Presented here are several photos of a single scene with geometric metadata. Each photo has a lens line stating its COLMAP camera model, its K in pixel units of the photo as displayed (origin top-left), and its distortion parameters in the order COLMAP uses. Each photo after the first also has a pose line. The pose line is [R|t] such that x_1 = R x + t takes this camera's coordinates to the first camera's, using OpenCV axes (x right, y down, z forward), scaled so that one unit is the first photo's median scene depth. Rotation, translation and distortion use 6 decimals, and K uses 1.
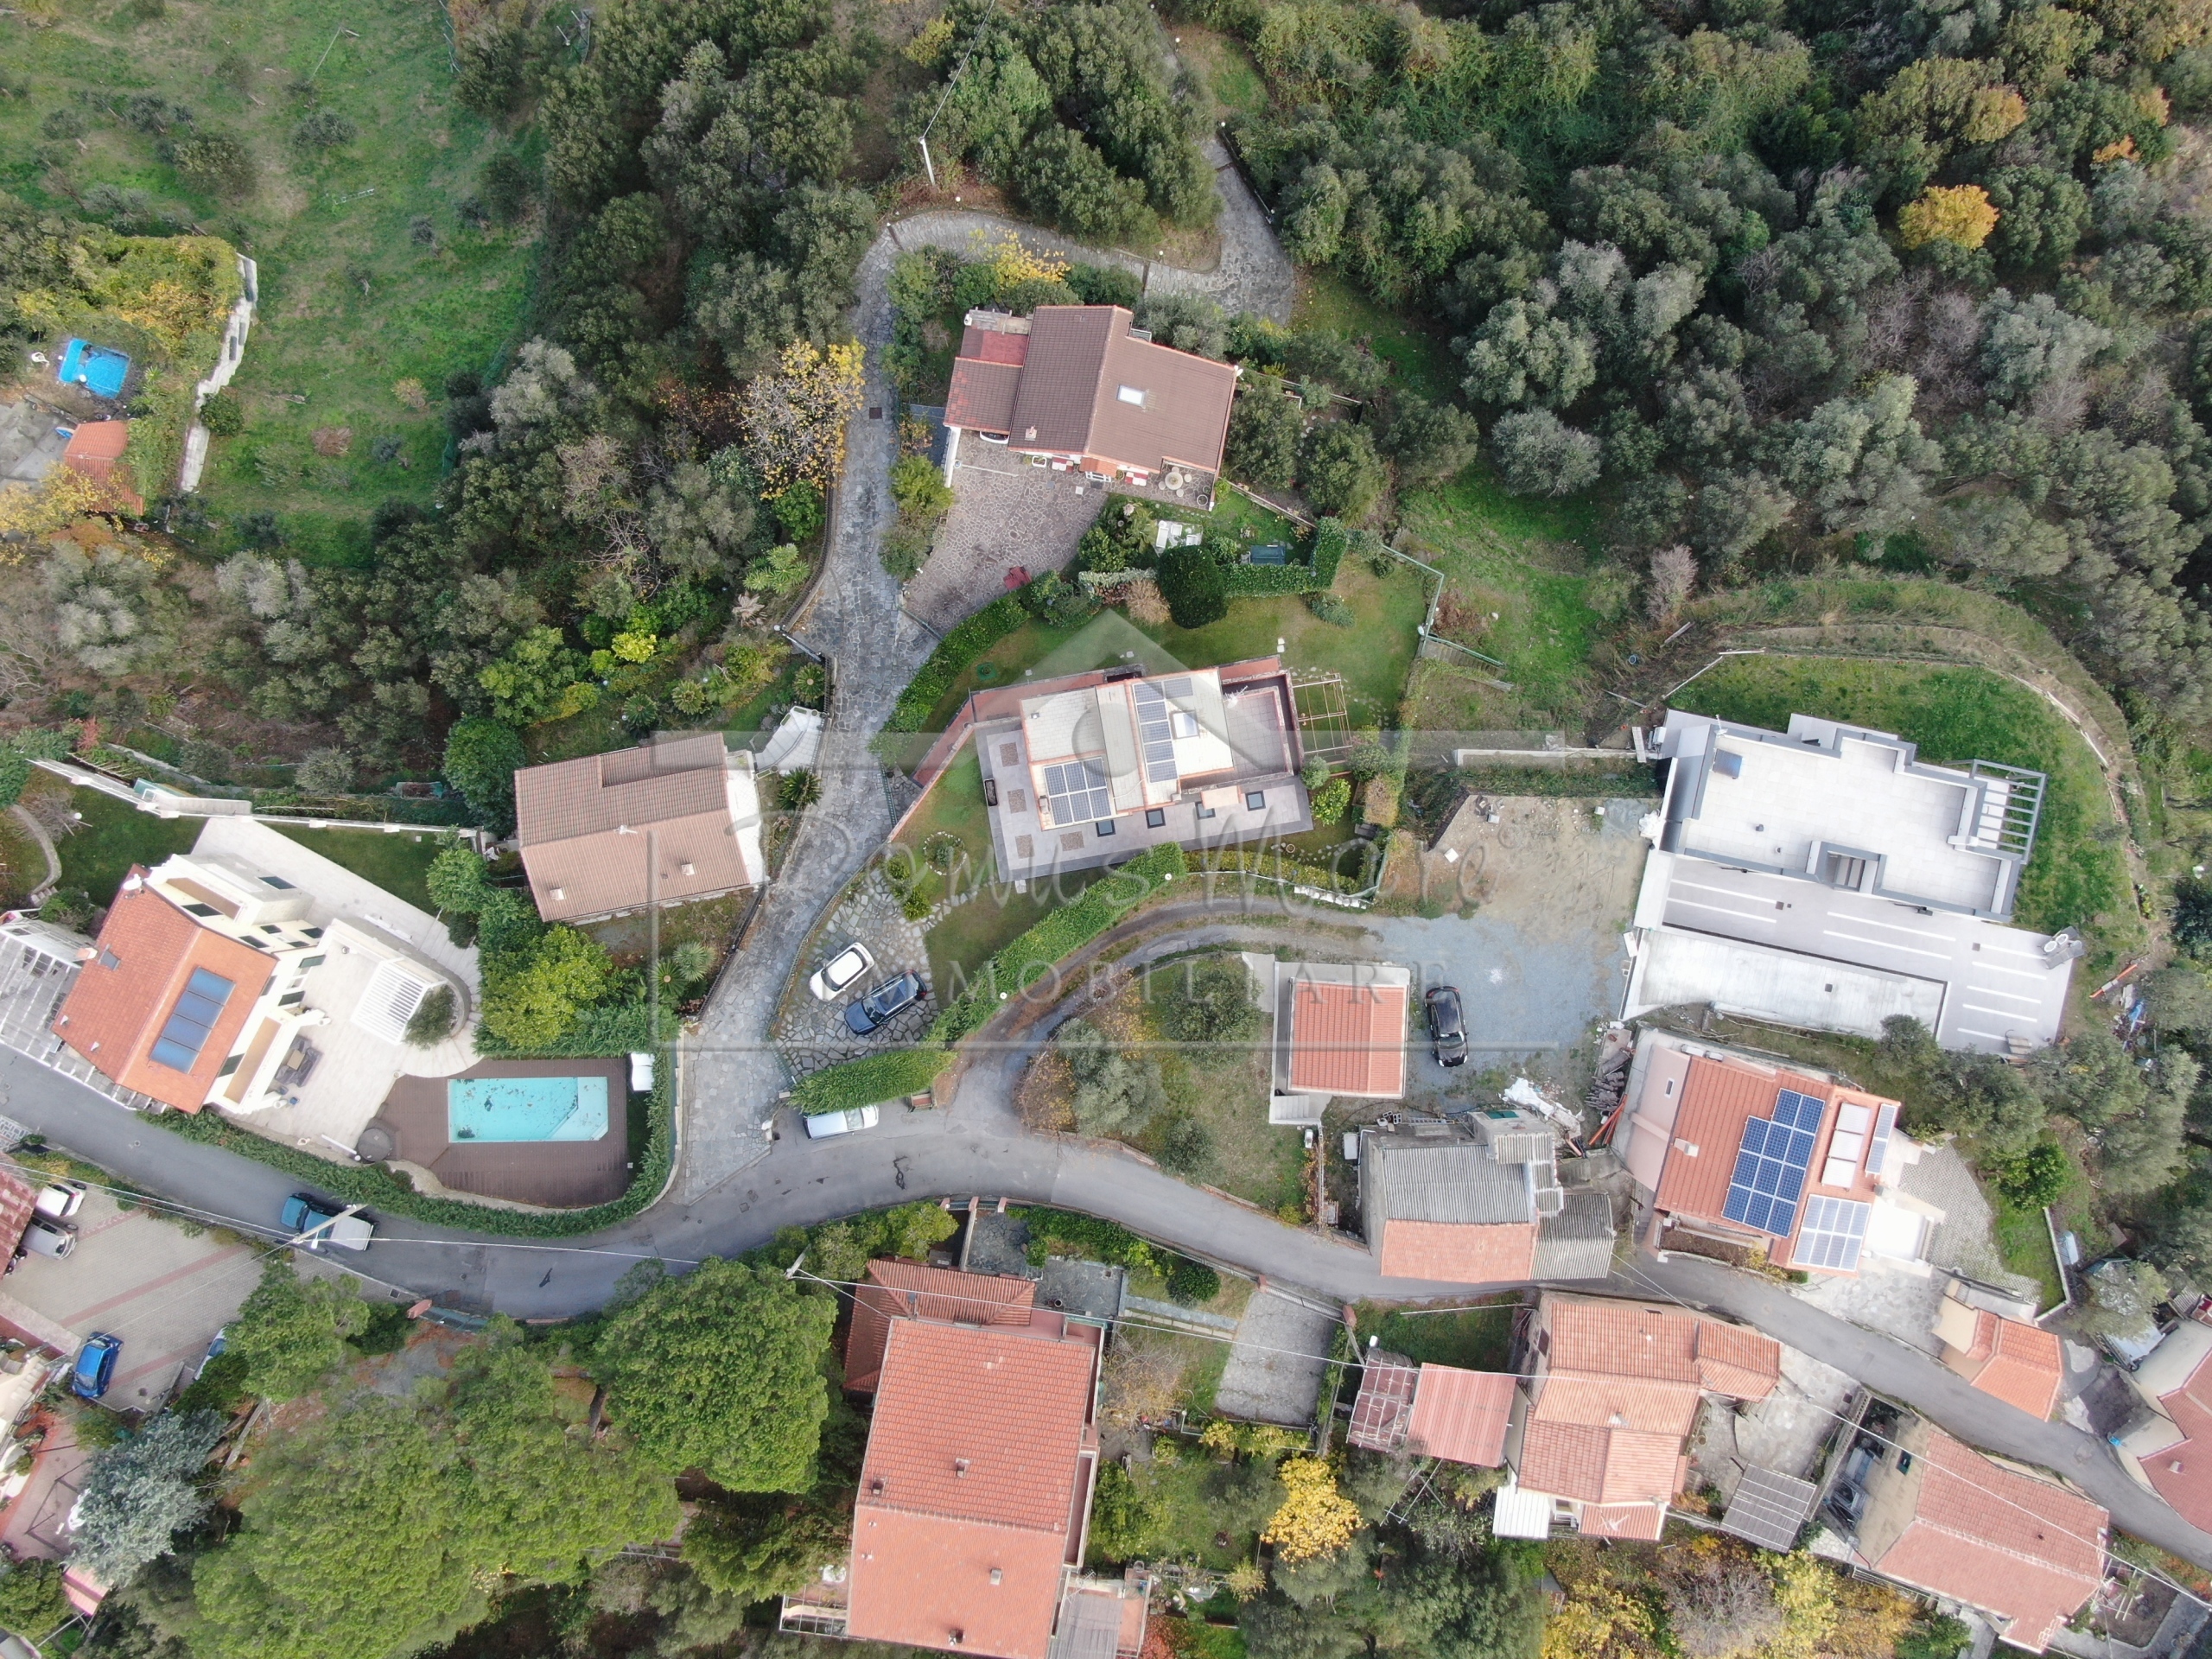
lens RADIAL K [[1587.2, 0, 1107.6], [0, 1587.2, 826.8], [0, 0, 1]] dist [-0.017385, 0.002718]
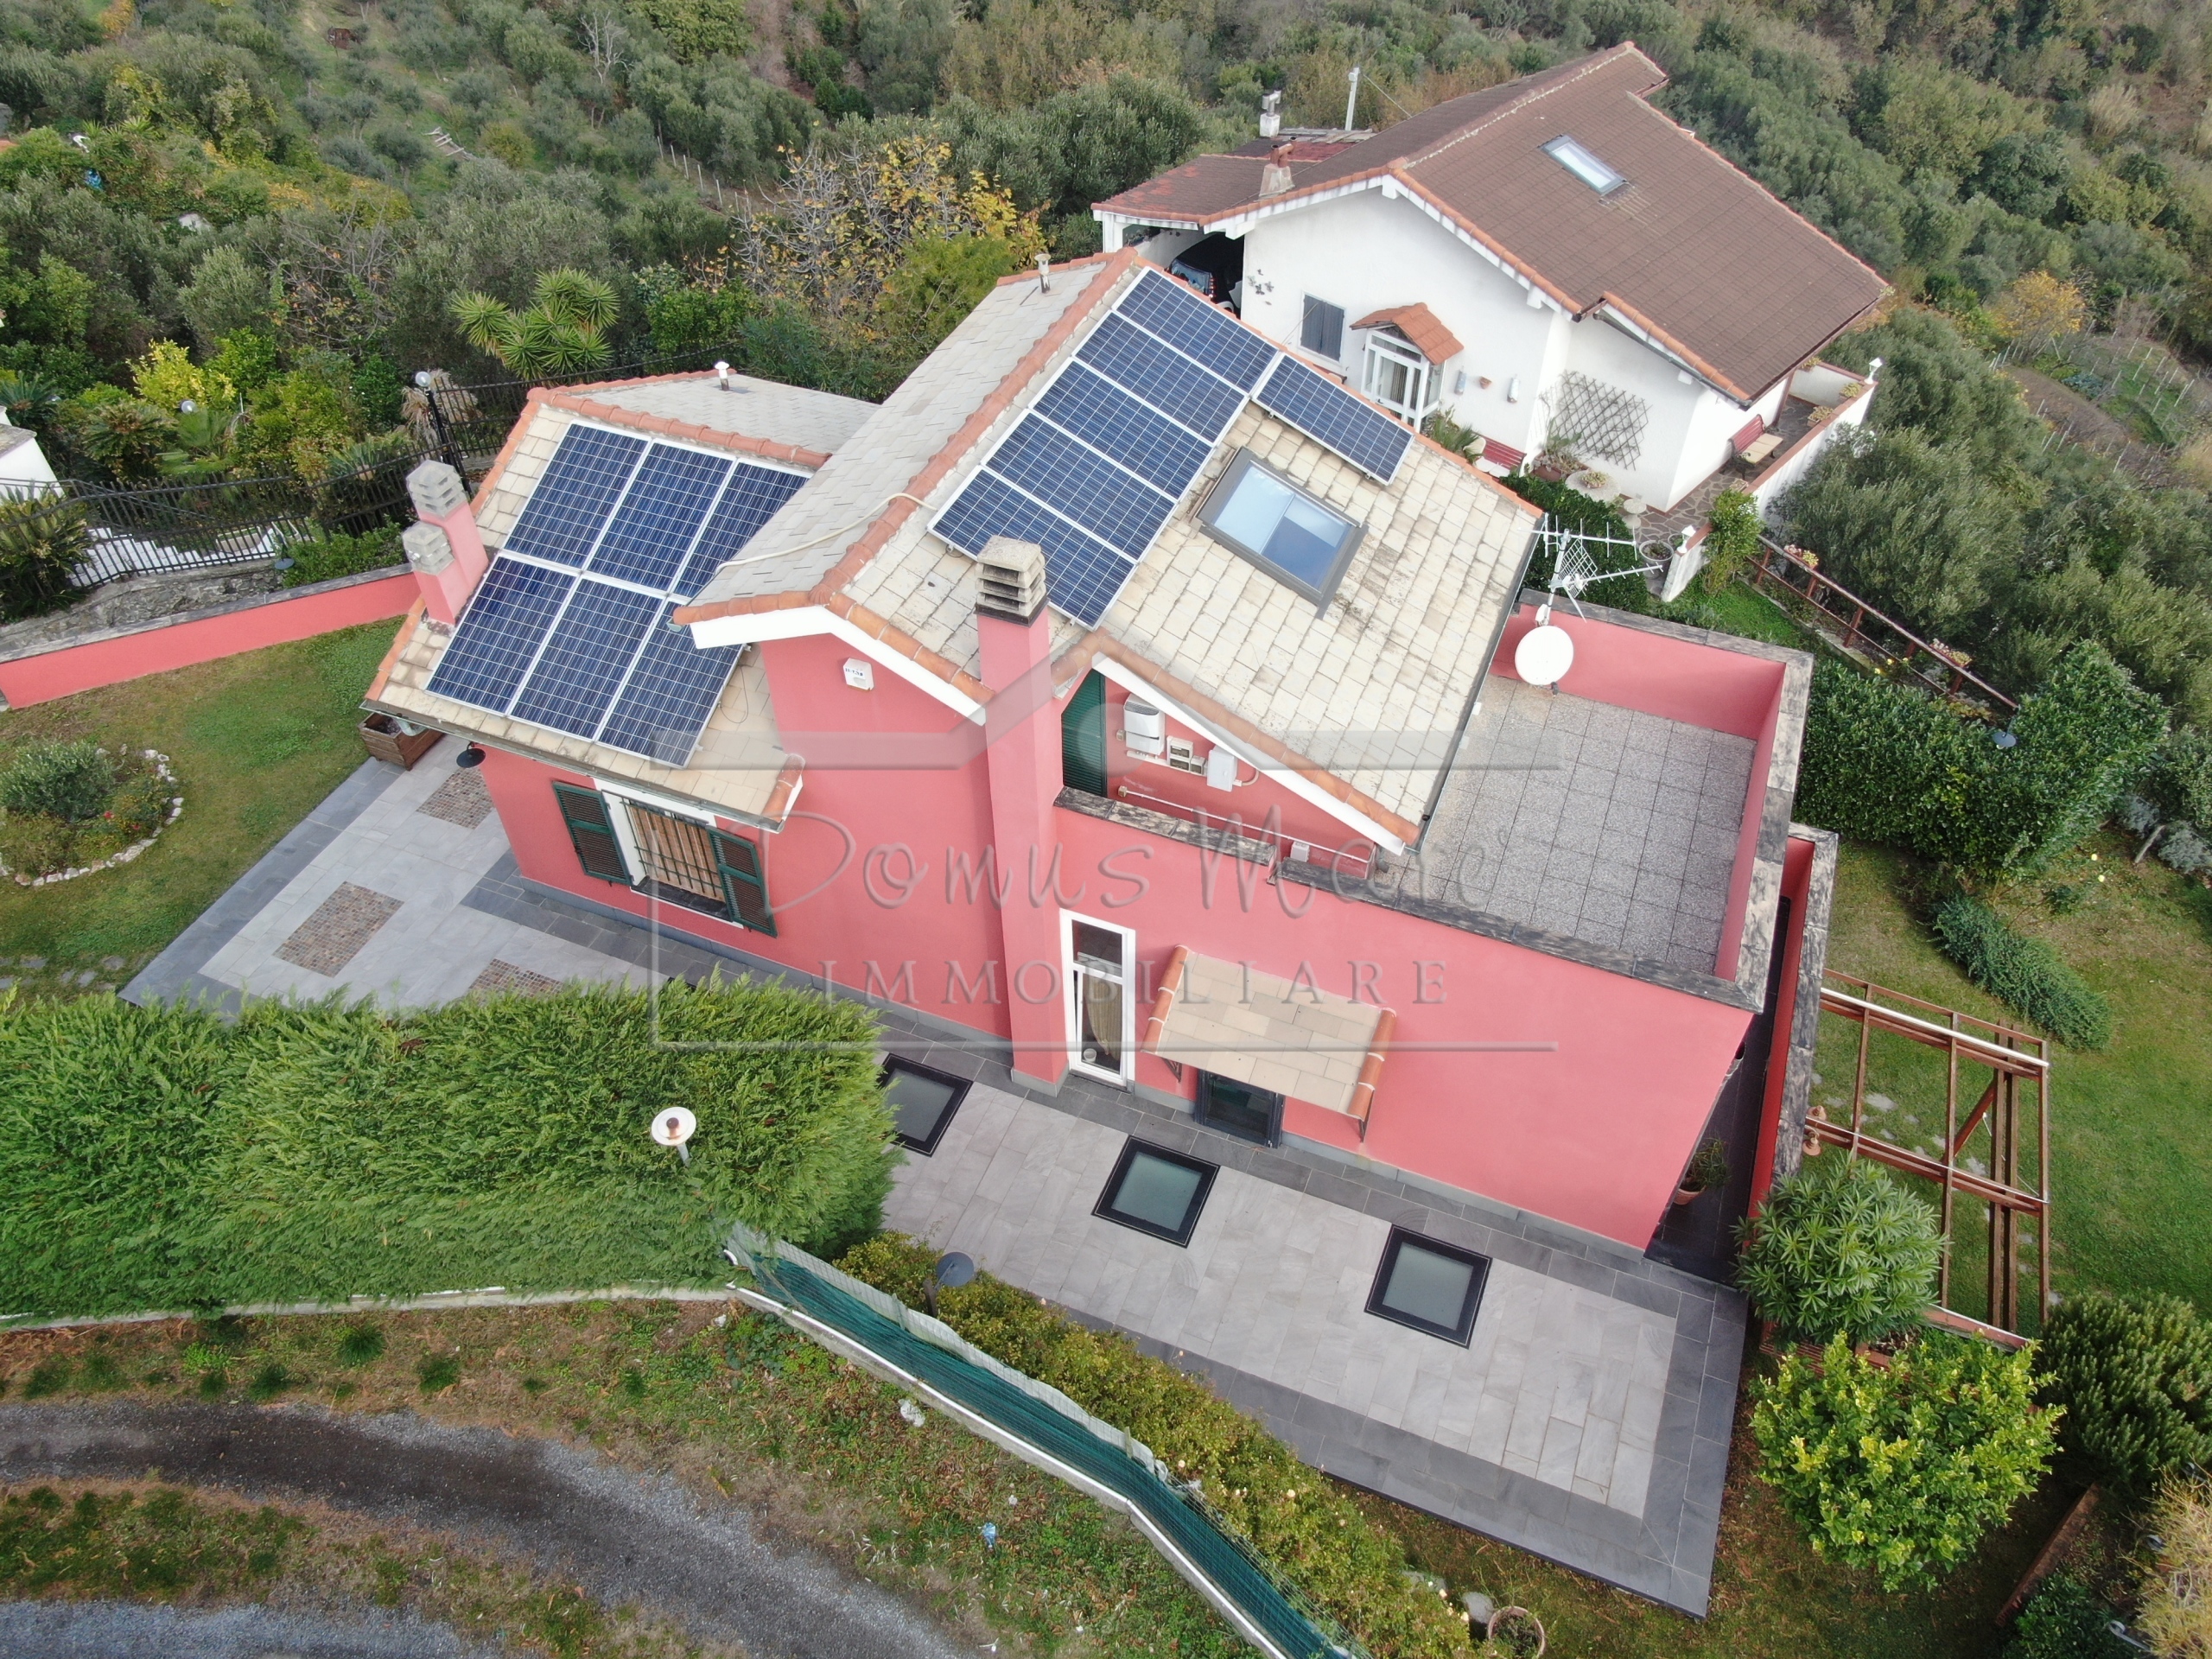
lens RADIAL K [[1587.2, 0, 1107.6], [0, 1587.2, 826.8], [0, 0, 1]] dist [-0.017385, 0.002718]
pose [[0.845396, 0.381072, -0.374285, 0.109884], [-0.534132, 0.606896, -0.588541, 0.074696], [0.002876, 0.697468, 0.716610, 0.848151]]
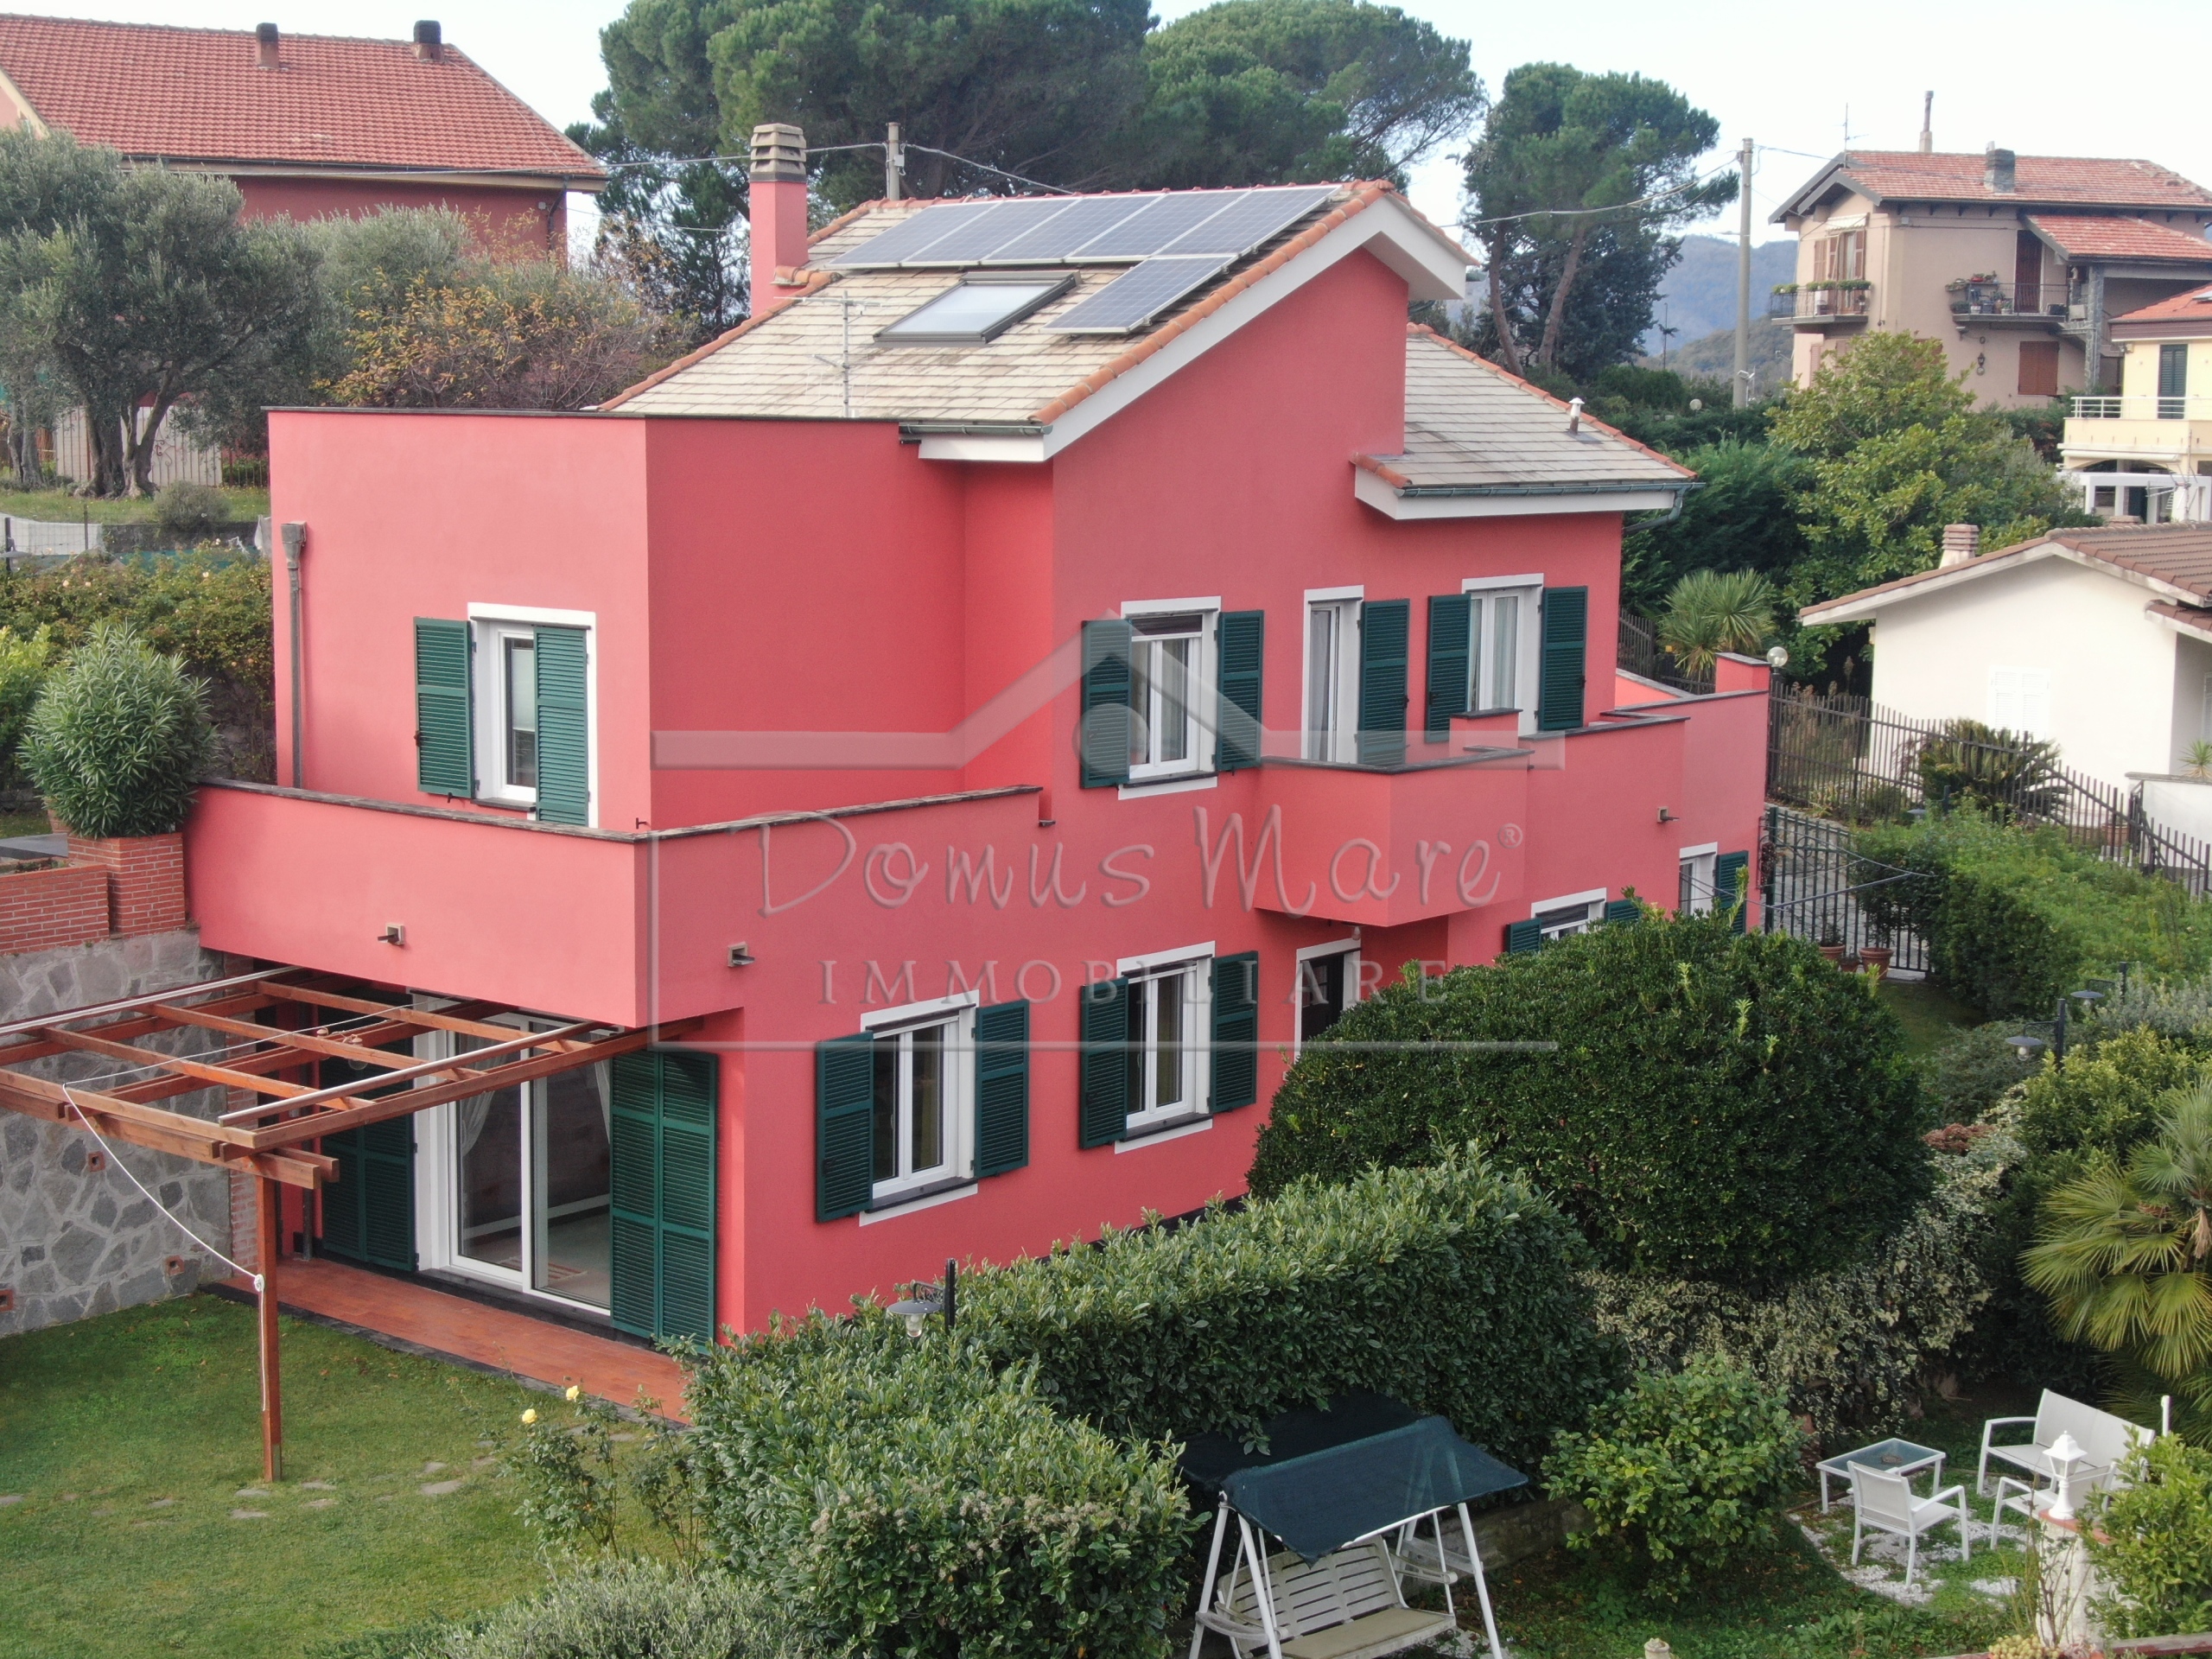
lens RADIAL K [[3125.5, 0, 1109.0], [0, 3125.5, 823.3], [0, 0, 1]] dist [0.319897, -1.788861]
pose [[-0.755730, 0.084484, -0.649411, 0.258256], [-0.654882, -0.099357, 0.749171, -0.327826], [-0.001231, 0.991459, 0.130415, 0.963655]]
